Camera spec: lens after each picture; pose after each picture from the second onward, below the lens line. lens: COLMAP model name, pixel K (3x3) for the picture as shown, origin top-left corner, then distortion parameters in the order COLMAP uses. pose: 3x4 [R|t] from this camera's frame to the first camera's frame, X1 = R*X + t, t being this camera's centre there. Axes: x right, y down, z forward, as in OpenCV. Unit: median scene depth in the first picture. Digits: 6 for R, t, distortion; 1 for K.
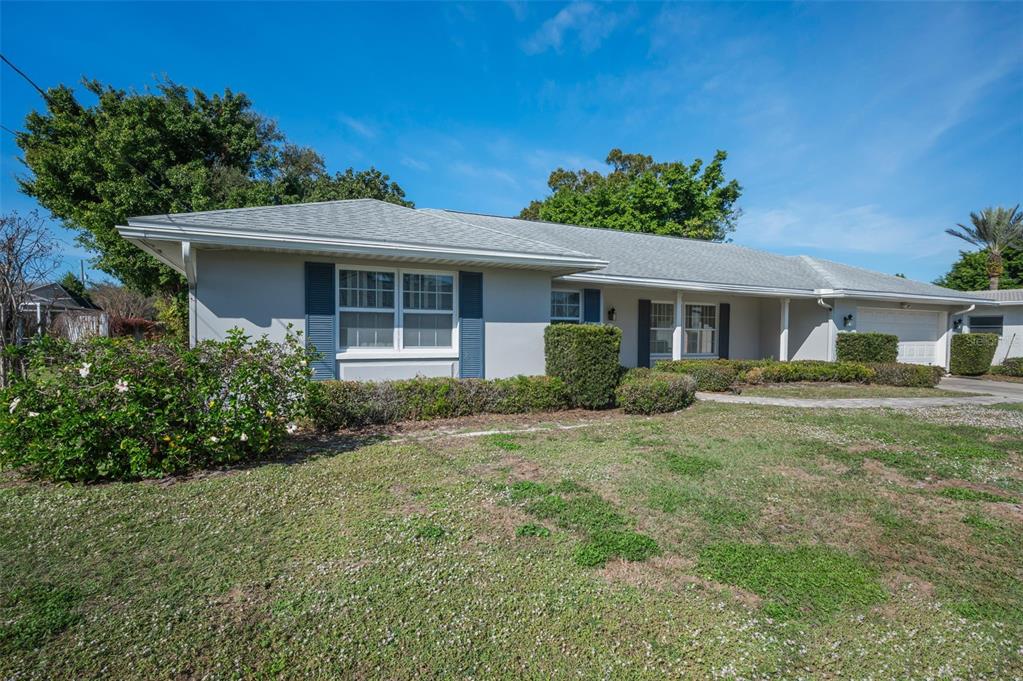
lens RADIAL K [[489.5, 0, 511.5], [0, 489.5, 340.5], [0, 0, 1]] dist [-0.003178, -0.000705]
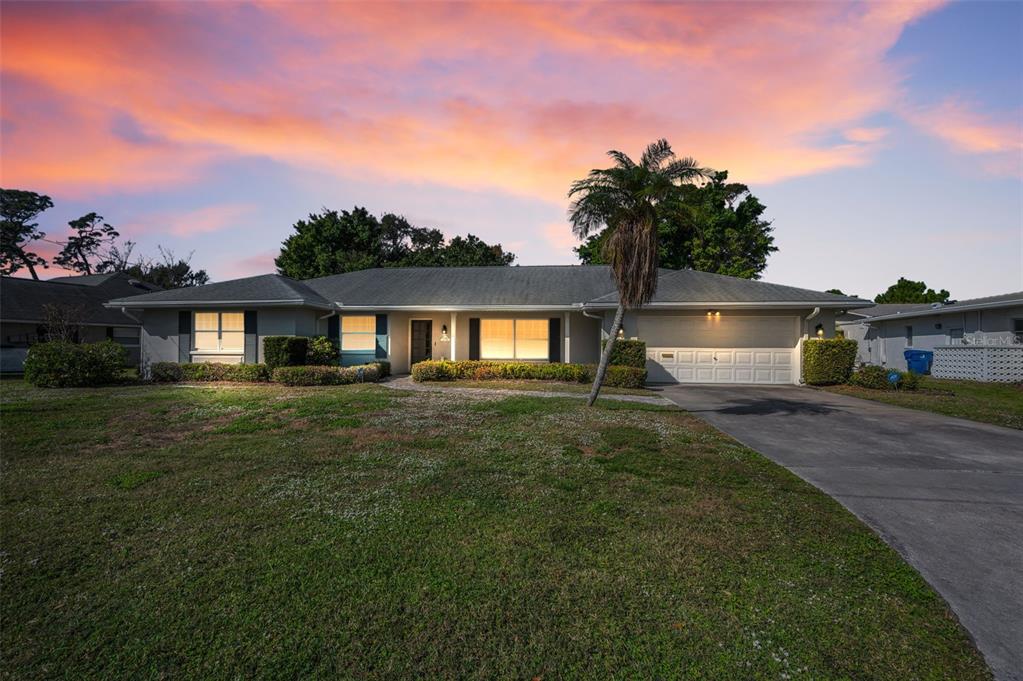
lens RADIAL K [[406.8, 0, 514.2], [0, 406.8, 336.3], [0, 0, 1]] dist [-0.002204, -0.000525]
pose [[0.867936, -0.020411, -0.496257, 0.940765], [-0.003300, 0.998896, -0.046858, 0.020837], [0.496665, 0.042307, 0.866910, 0.065412]]
